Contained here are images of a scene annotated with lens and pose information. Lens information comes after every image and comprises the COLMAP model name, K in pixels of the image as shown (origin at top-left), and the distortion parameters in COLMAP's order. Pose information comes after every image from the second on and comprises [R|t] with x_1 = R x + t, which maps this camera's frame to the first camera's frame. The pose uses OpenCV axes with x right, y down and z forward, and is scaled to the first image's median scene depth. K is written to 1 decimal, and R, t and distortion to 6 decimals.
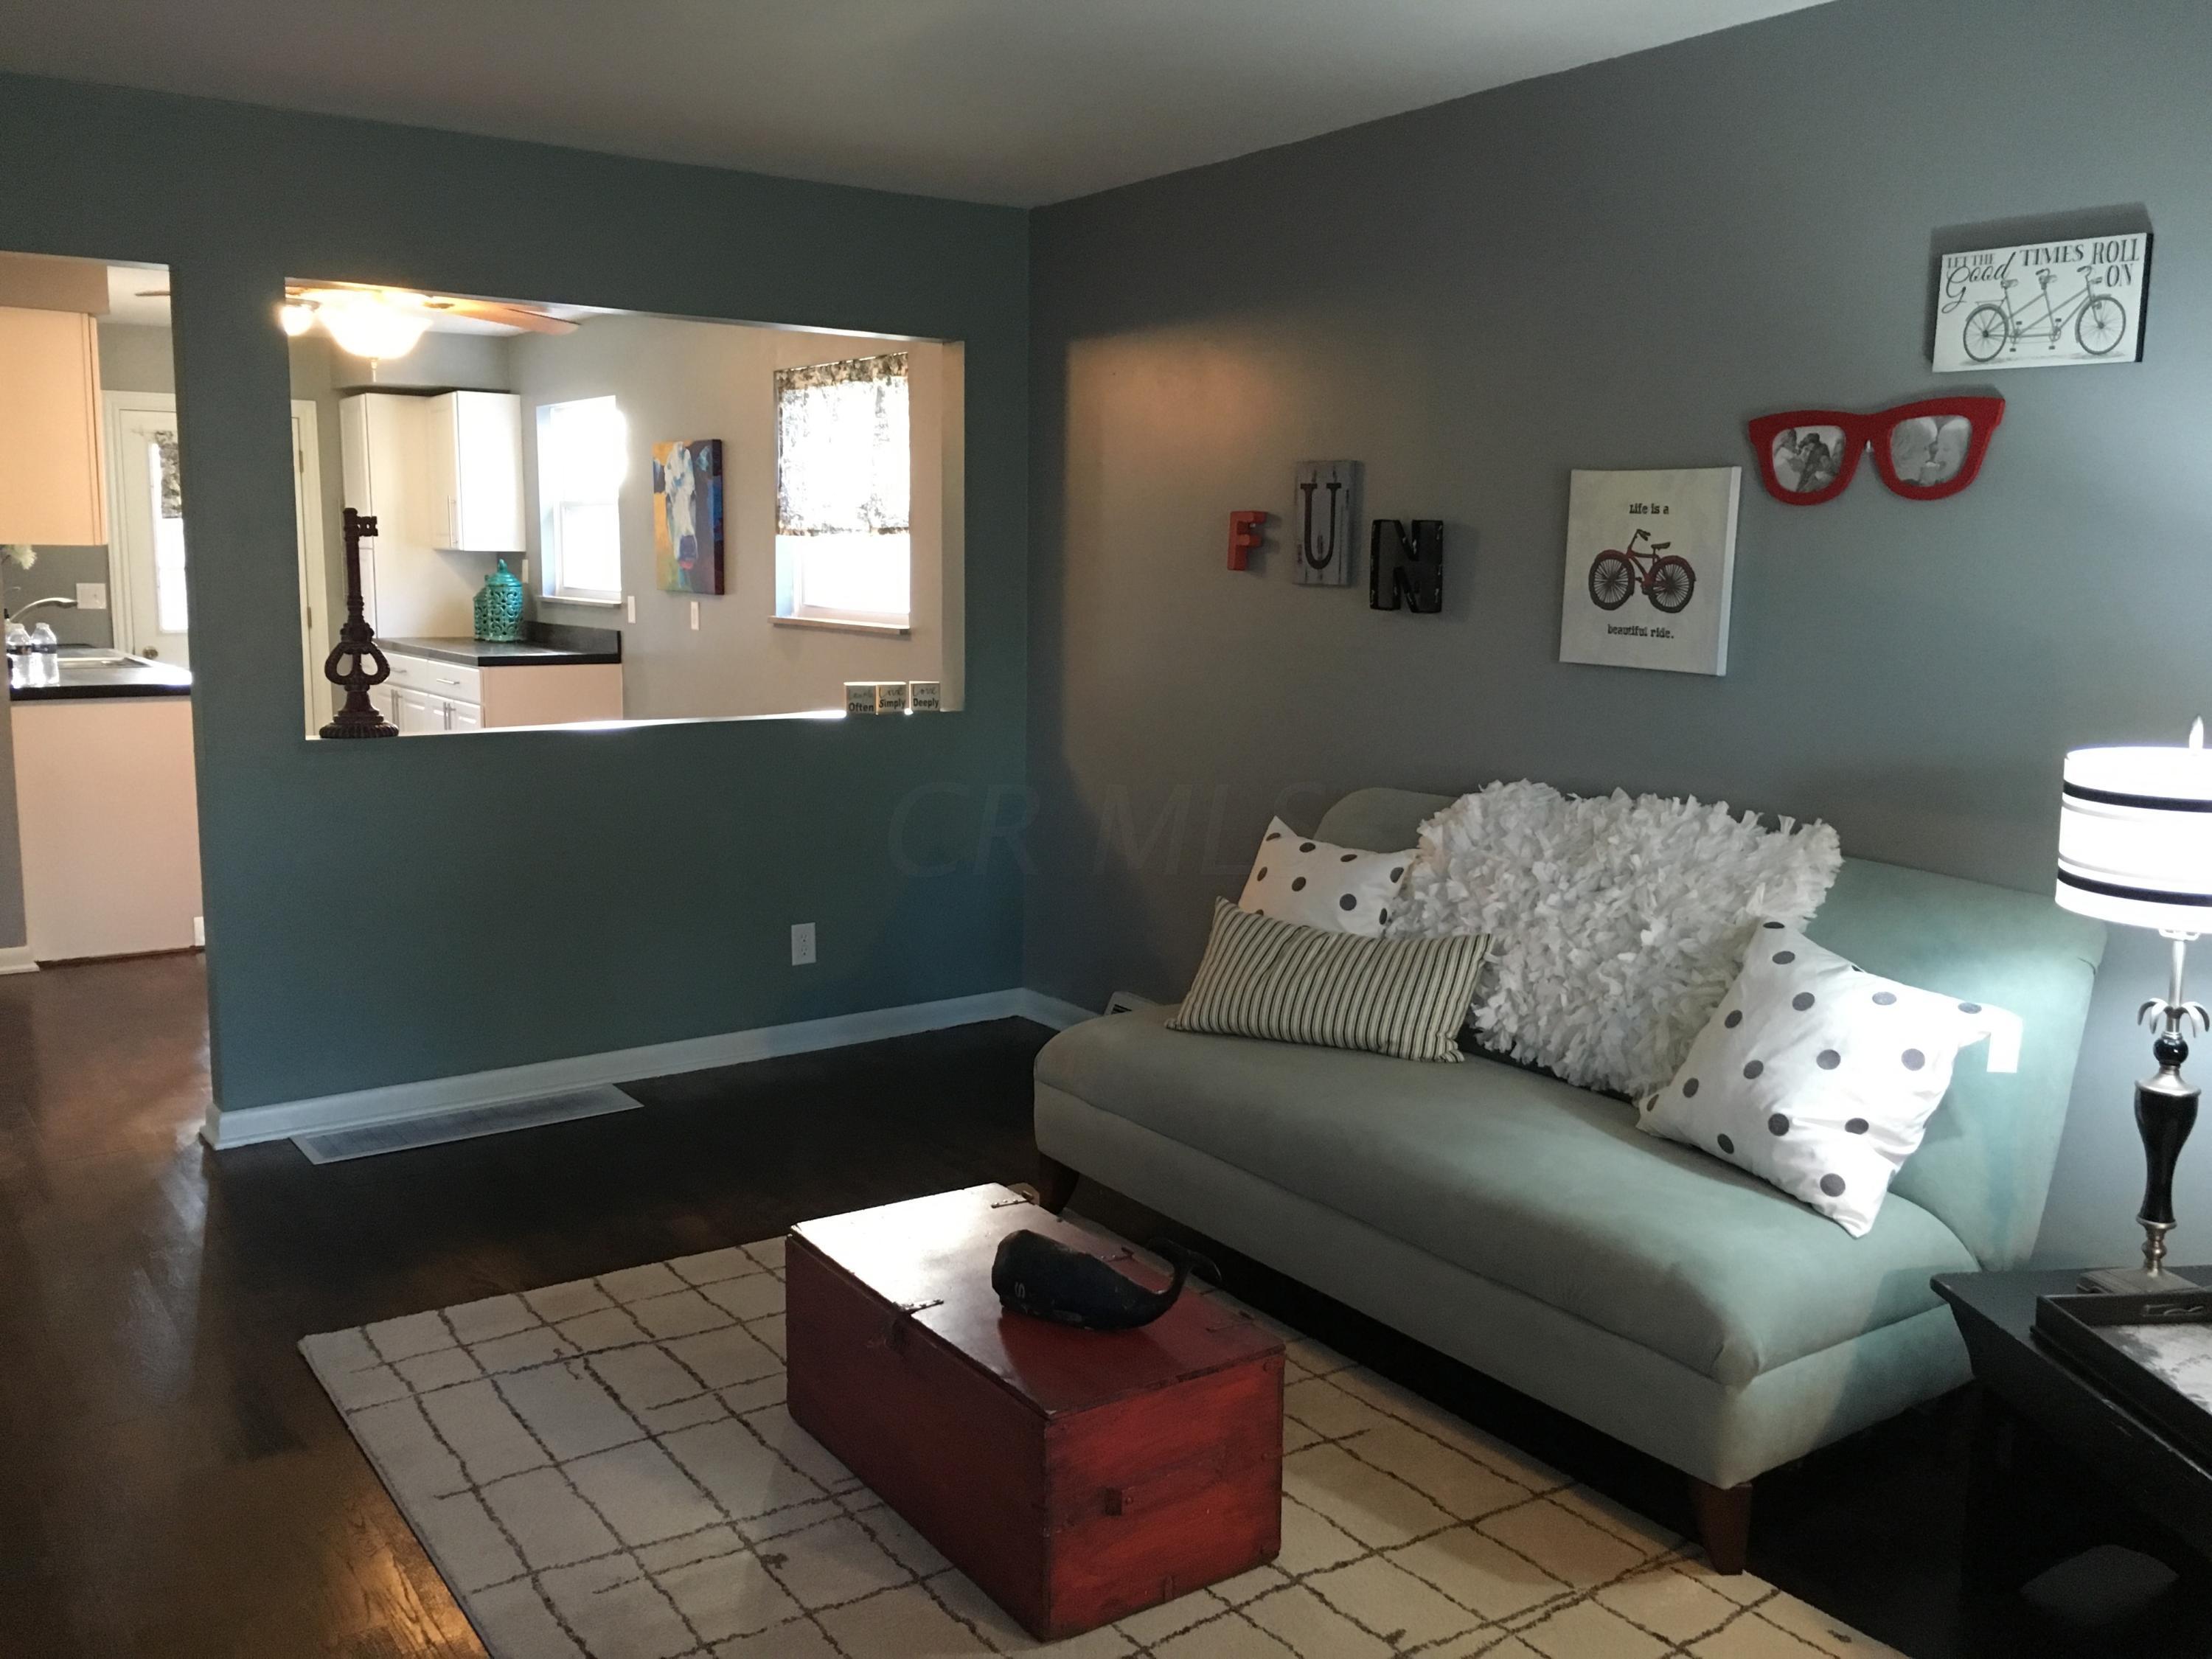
lens RADIAL K [[1887.5, 0, 1093.8], [0, 1887.5, 809.0], [0, 0, 1]] dist [0.080737, -0.107109]
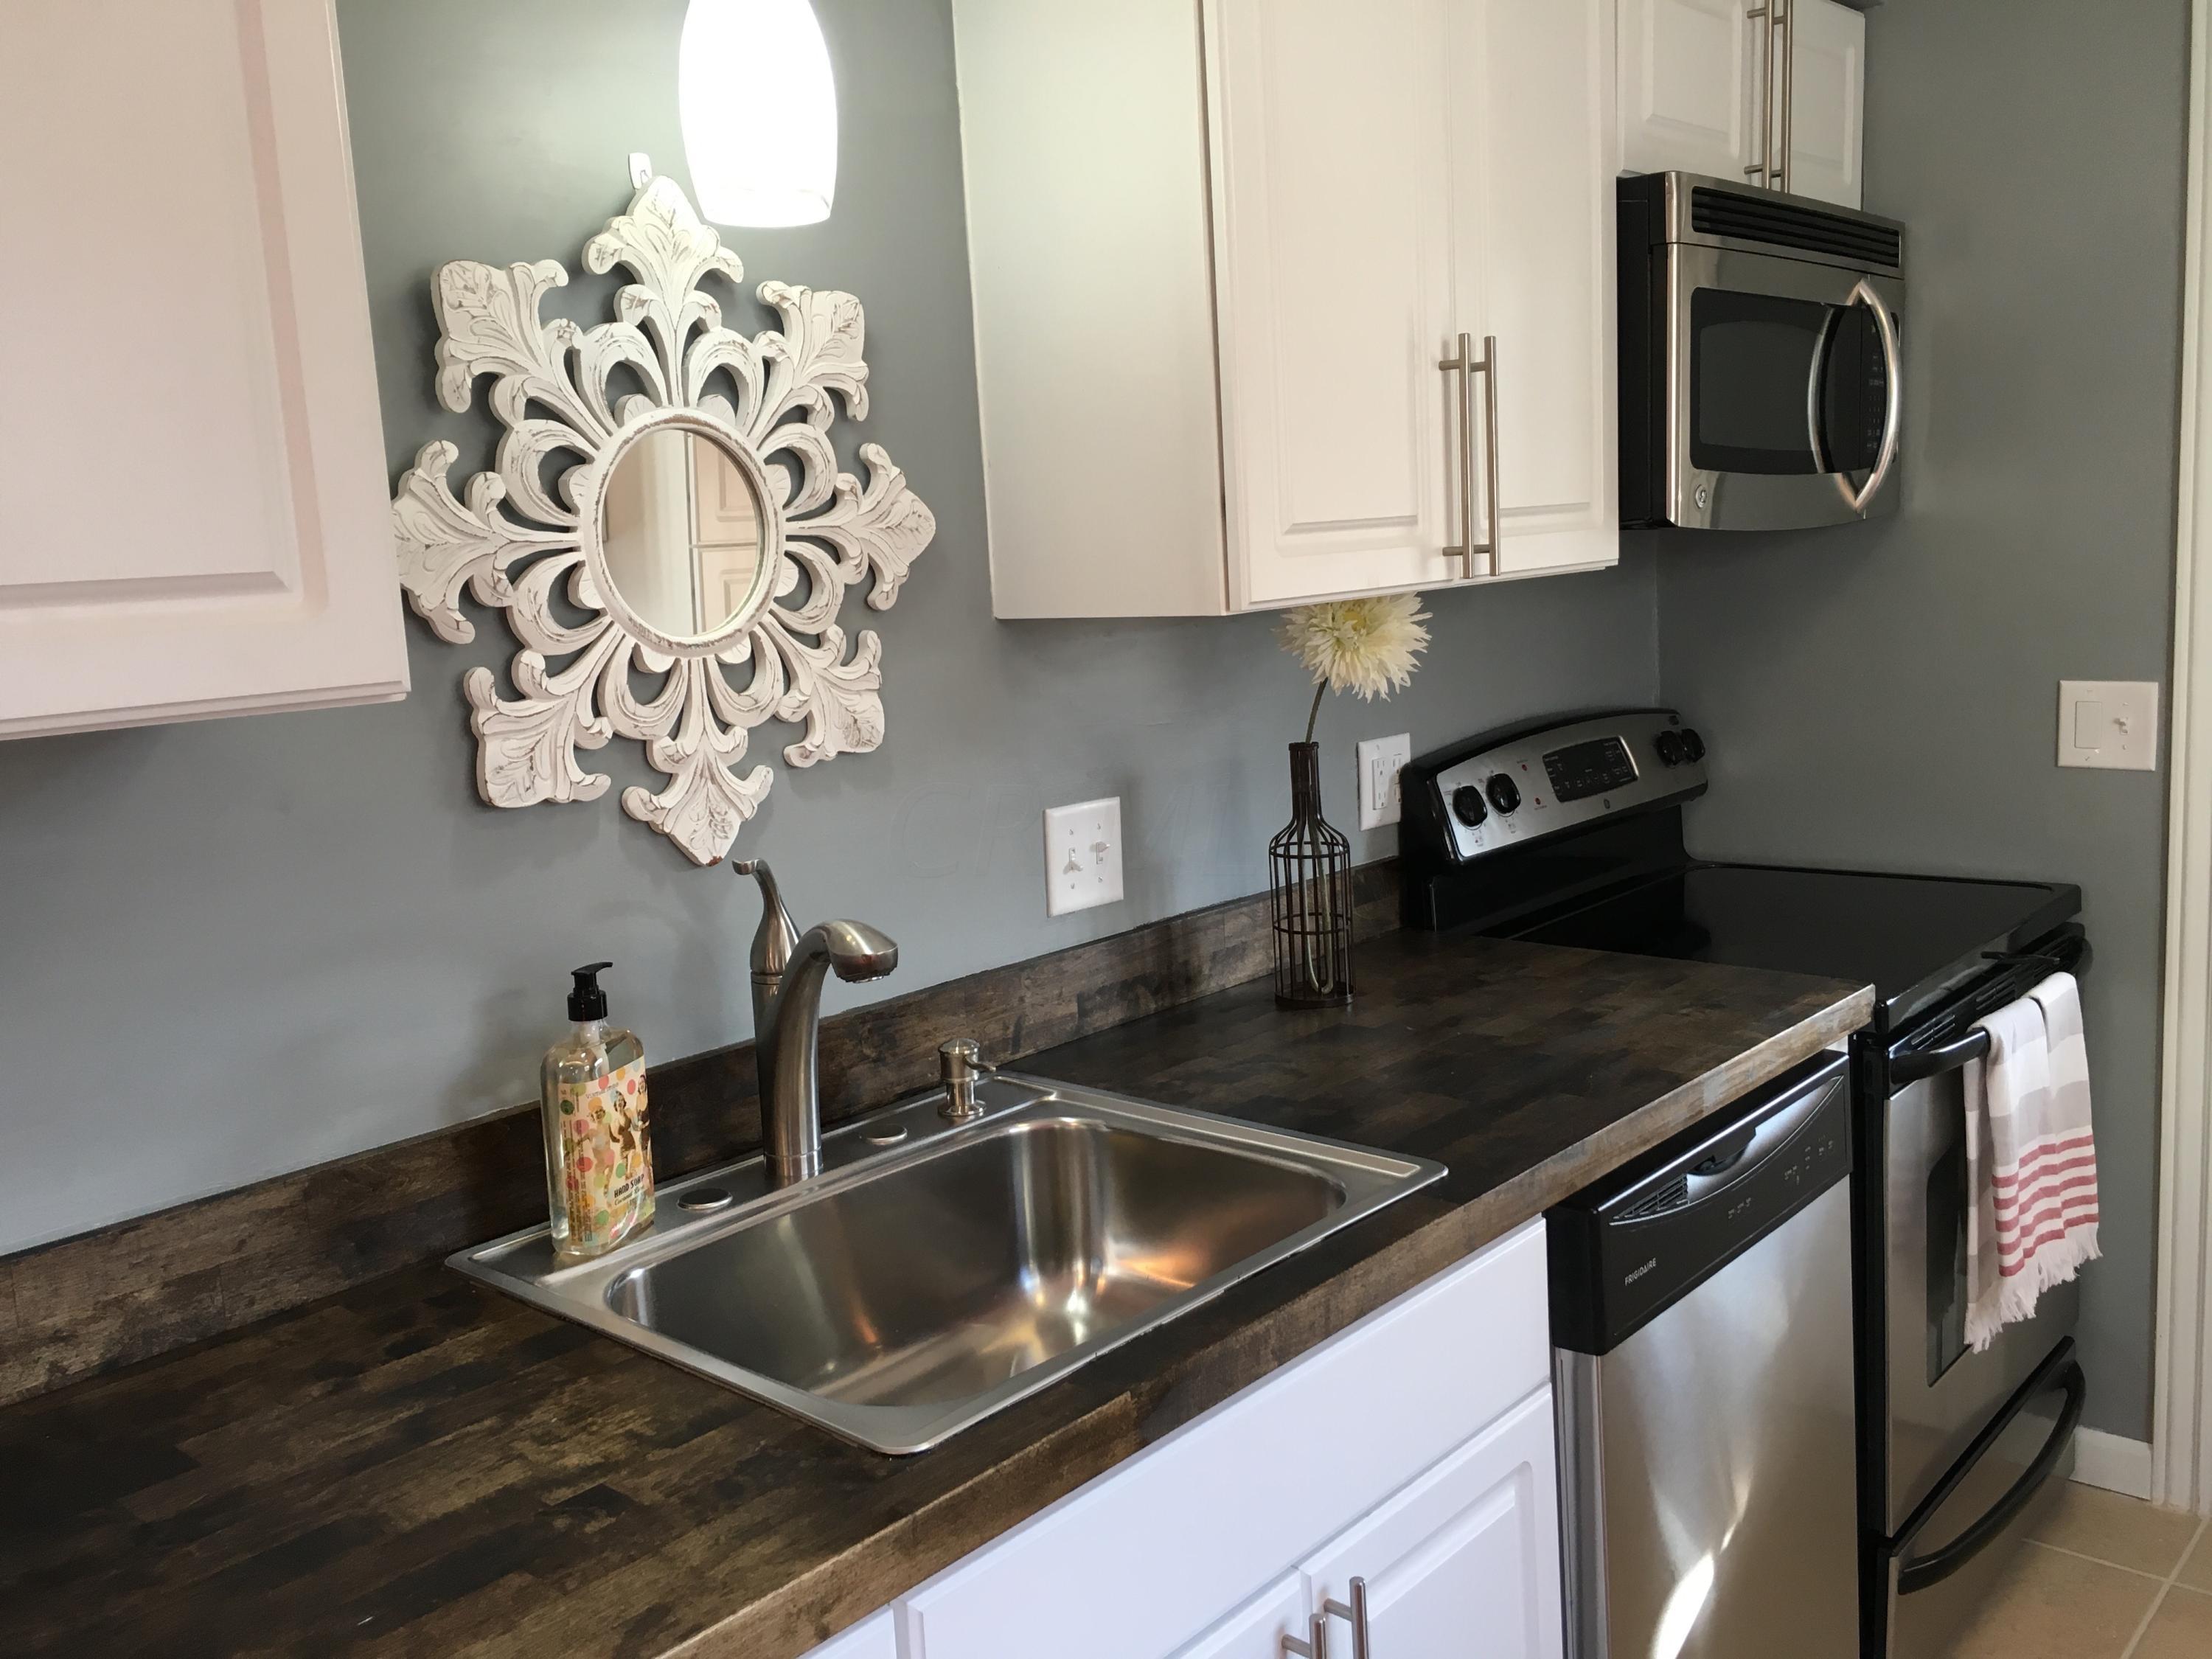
lens RADIAL K [[1887.5, 0, 1090.3], [0, 1887.5, 806.9], [0, 0, 1]] dist [0.080737, -0.107109]
pose [[0.222743, 0.111311, -0.968502, -0.726054], [-0.077901, 0.992316, 0.096131, -0.303258], [0.971760, 0.054035, 0.229702, 2.073841]]
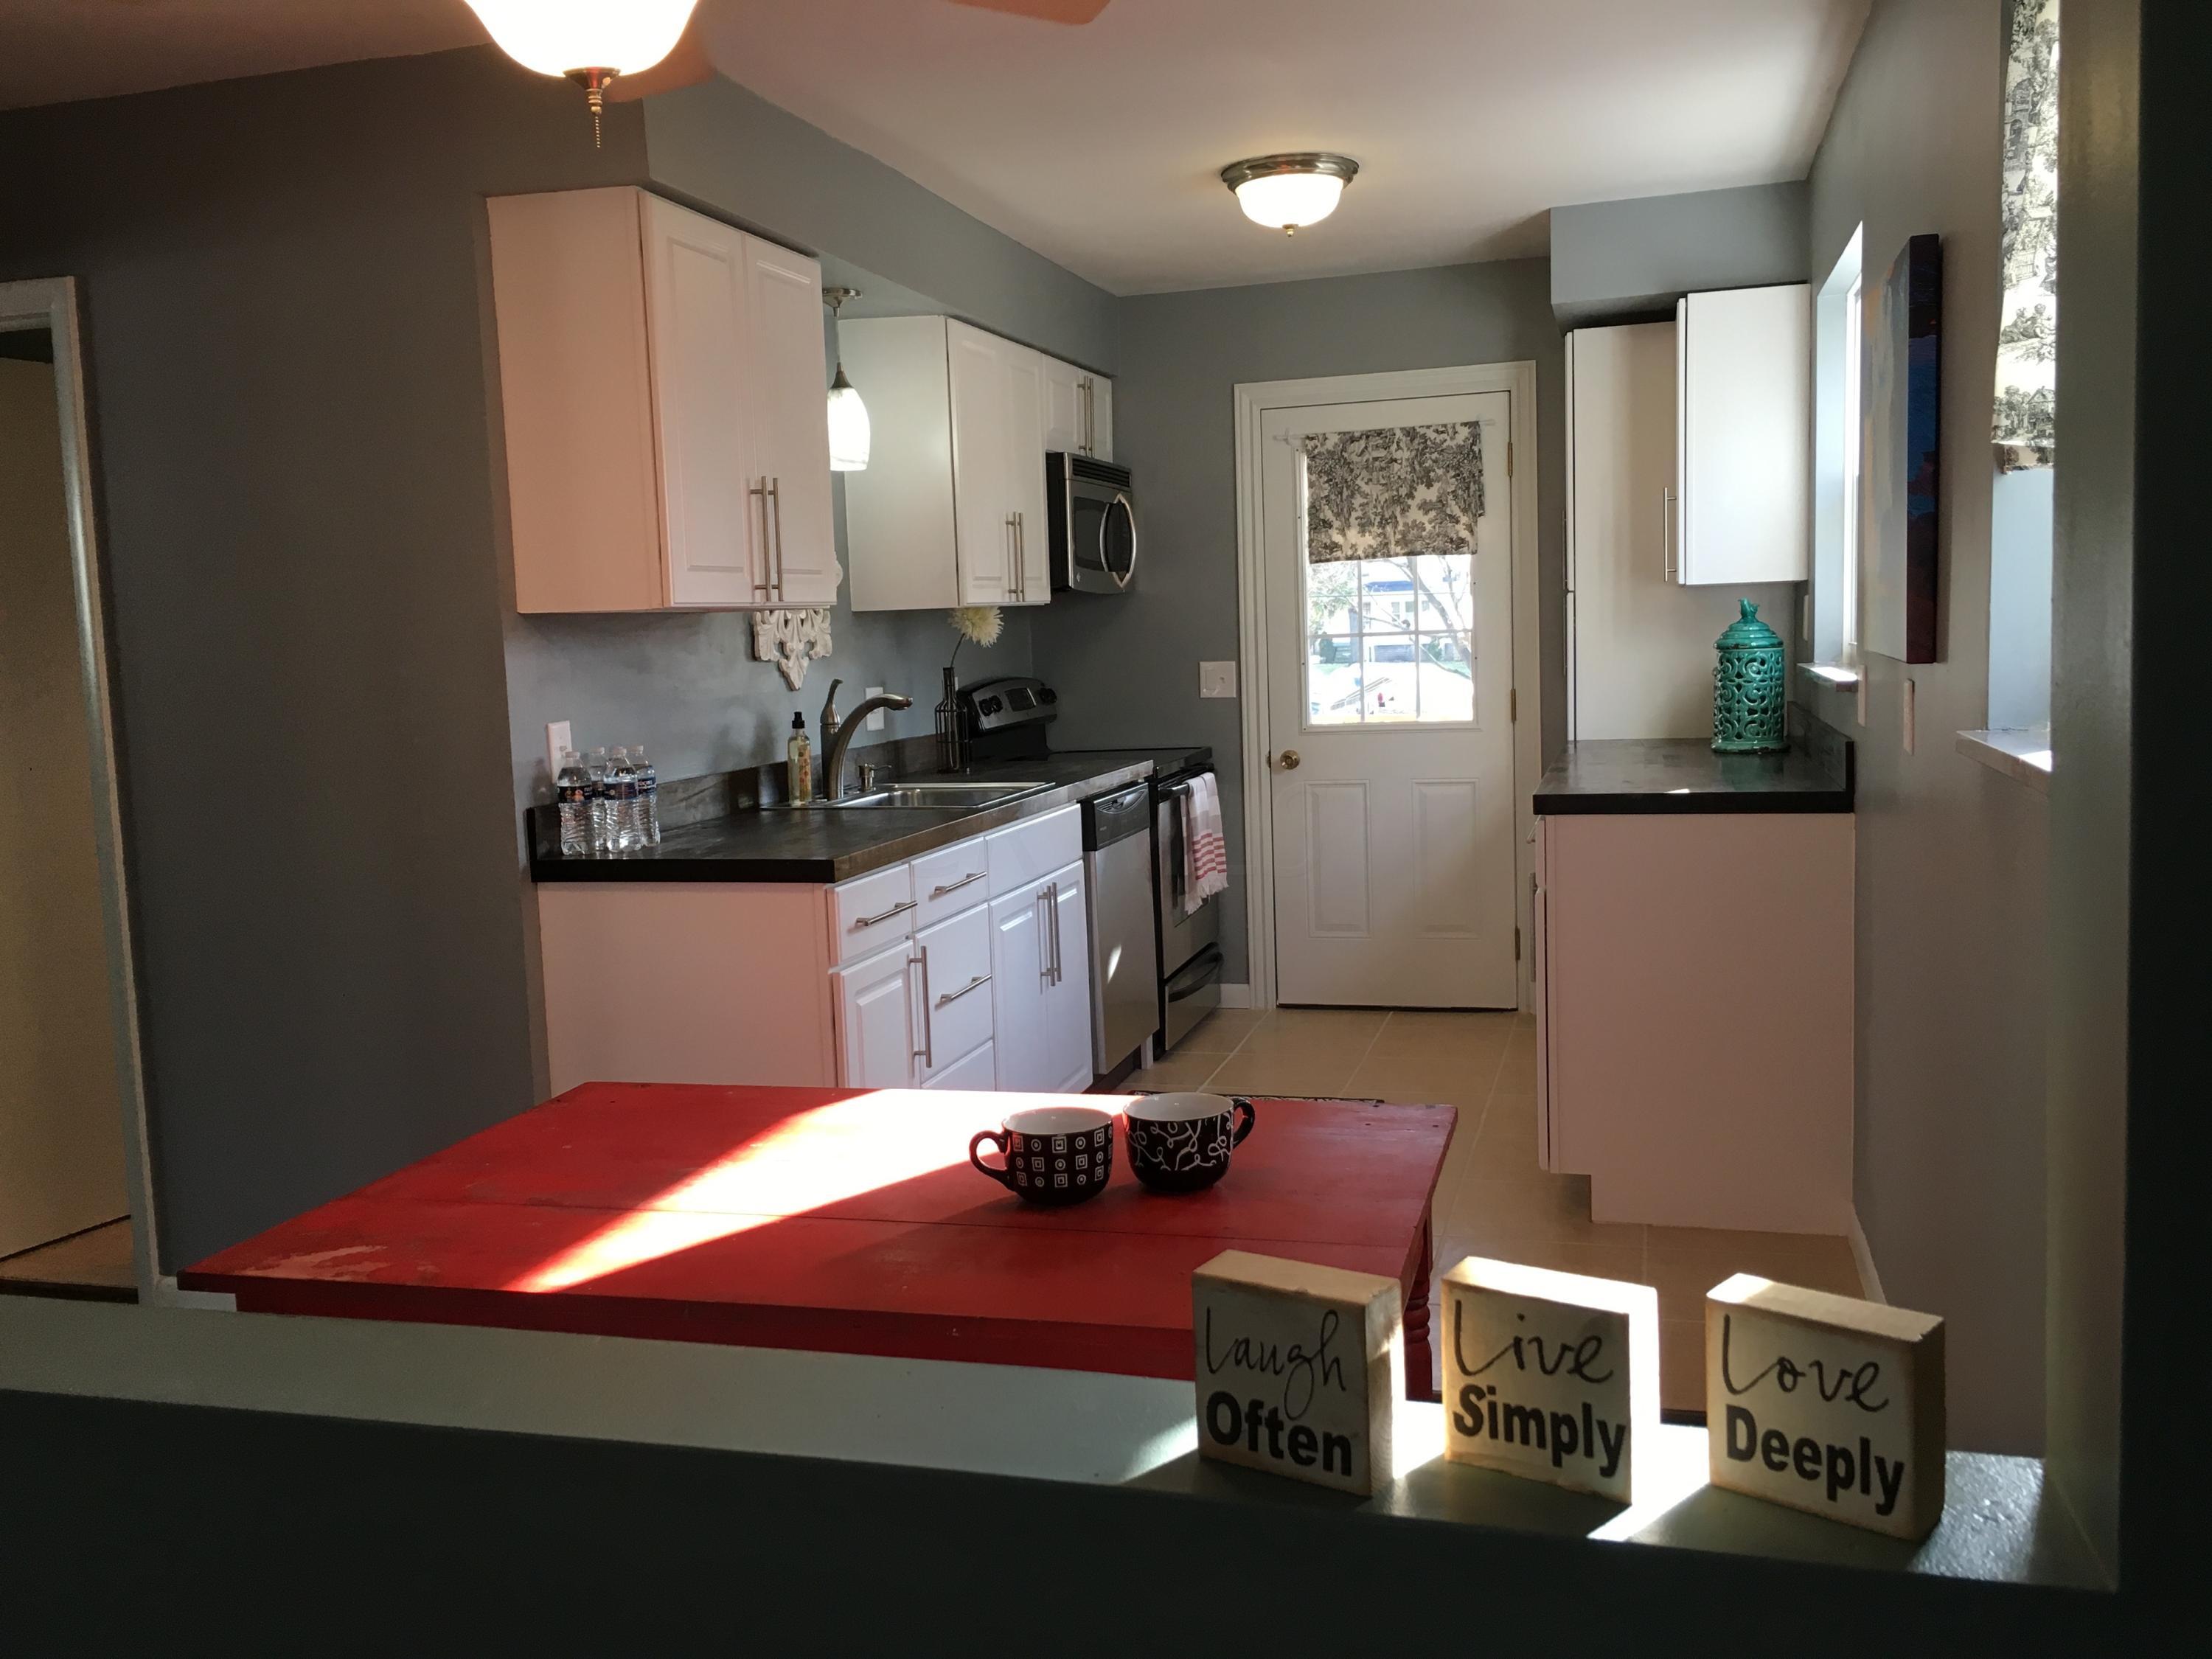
lens RADIAL K [[1887.5, 0, 1110.9], [0, 1887.5, 792.8], [0, 0, 1]] dist [0.080737, -0.107109]
pose [[0.631493, 0.033672, -0.774650, -0.024420], [-0.062792, 0.997996, -0.007807, -0.163777], [0.772835, 0.053572, 0.632342, 1.411445]]
